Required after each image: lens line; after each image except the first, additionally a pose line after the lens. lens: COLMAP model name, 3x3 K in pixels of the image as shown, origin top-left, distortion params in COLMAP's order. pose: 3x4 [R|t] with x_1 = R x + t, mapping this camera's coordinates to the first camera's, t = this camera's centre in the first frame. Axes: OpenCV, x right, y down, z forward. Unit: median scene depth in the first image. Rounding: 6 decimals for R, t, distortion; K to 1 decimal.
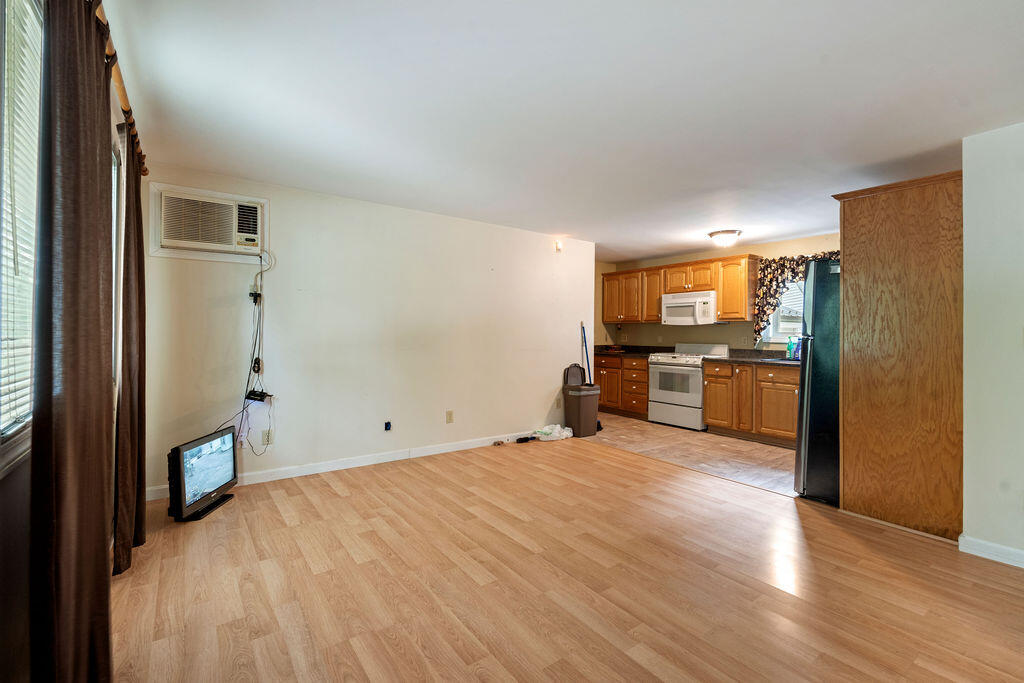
lens RADIAL K [[449.1, 0, 503.1], [0, 449.1, 333.6], [0, 0, 1]] dist [-0.006259, 0.001556]
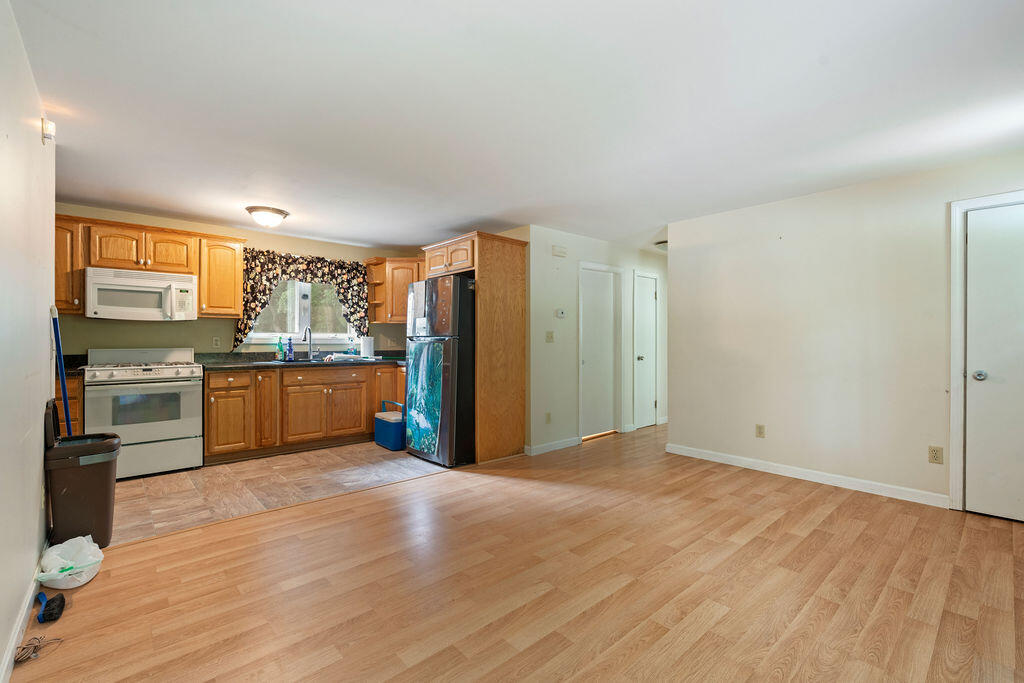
lens RADIAL K [[449.1, 0, 512.6], [0, 449.1, 341.8], [0, 0, 1]] dist [-0.006259, 0.001556]
pose [[-0.116087, -0.016282, 0.993106, -0.548212], [-0.003877, 0.999865, 0.015939, 0.000393], [-0.993231, -0.002000, -0.116135, 0.943090]]
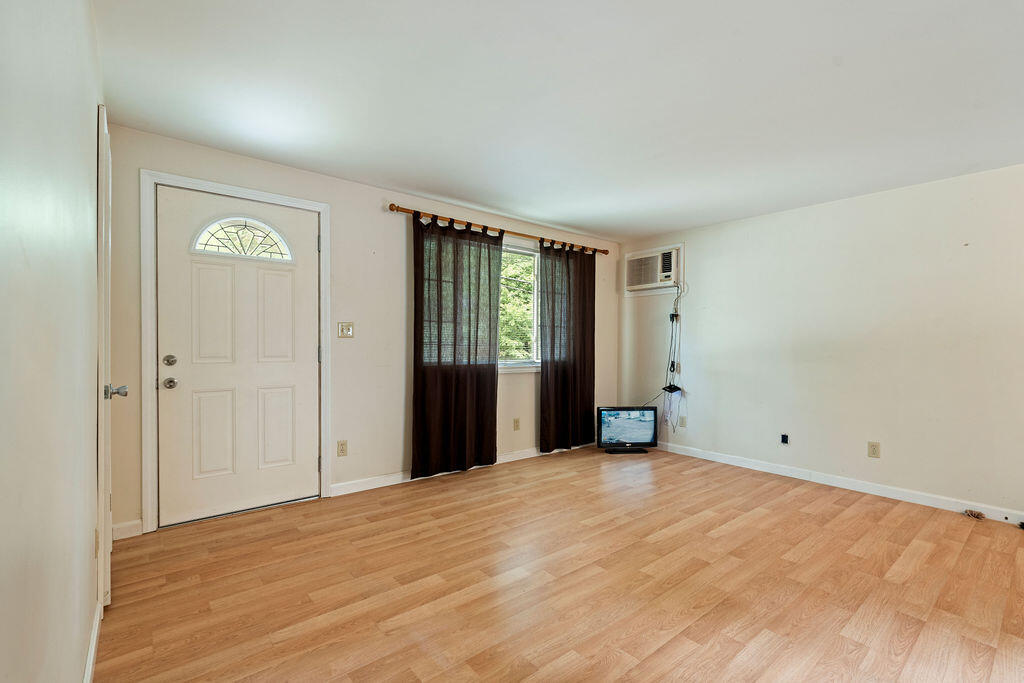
lens RADIAL K [[449.1, 0, 521.6], [0, 449.1, 347.9], [0, 0, 1]] dist [-0.006259, 0.001556]
pose [[0.088259, -0.000013, -0.996098, 0.794530], [-0.007164, 0.999974, -0.000648, 0.018090], [0.996072, 0.007193, 0.088256, 0.423524]]
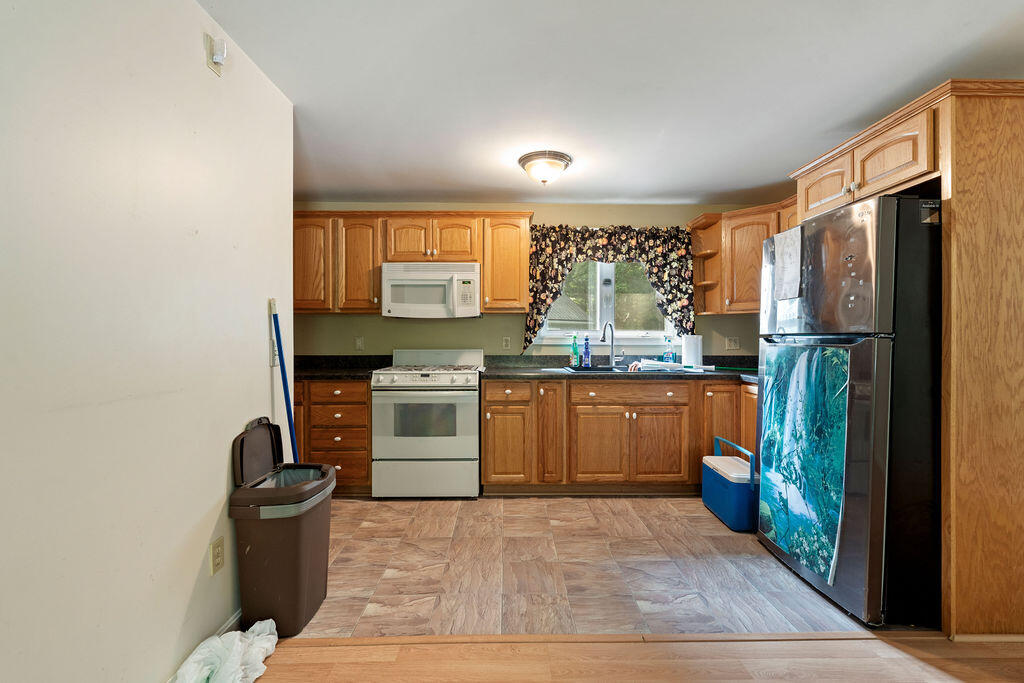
lens RADIAL K [[449.1, 0, 512.5], [0, 449.1, 338.6], [0, 0, 1]] dist [-0.006259, 0.001556]
pose [[0.564094, -0.013006, 0.825608, -0.027411], [0.005170, 0.999912, 0.012220, 0.002179], [-0.825694, -0.002625, 0.564112, 1.021362]]
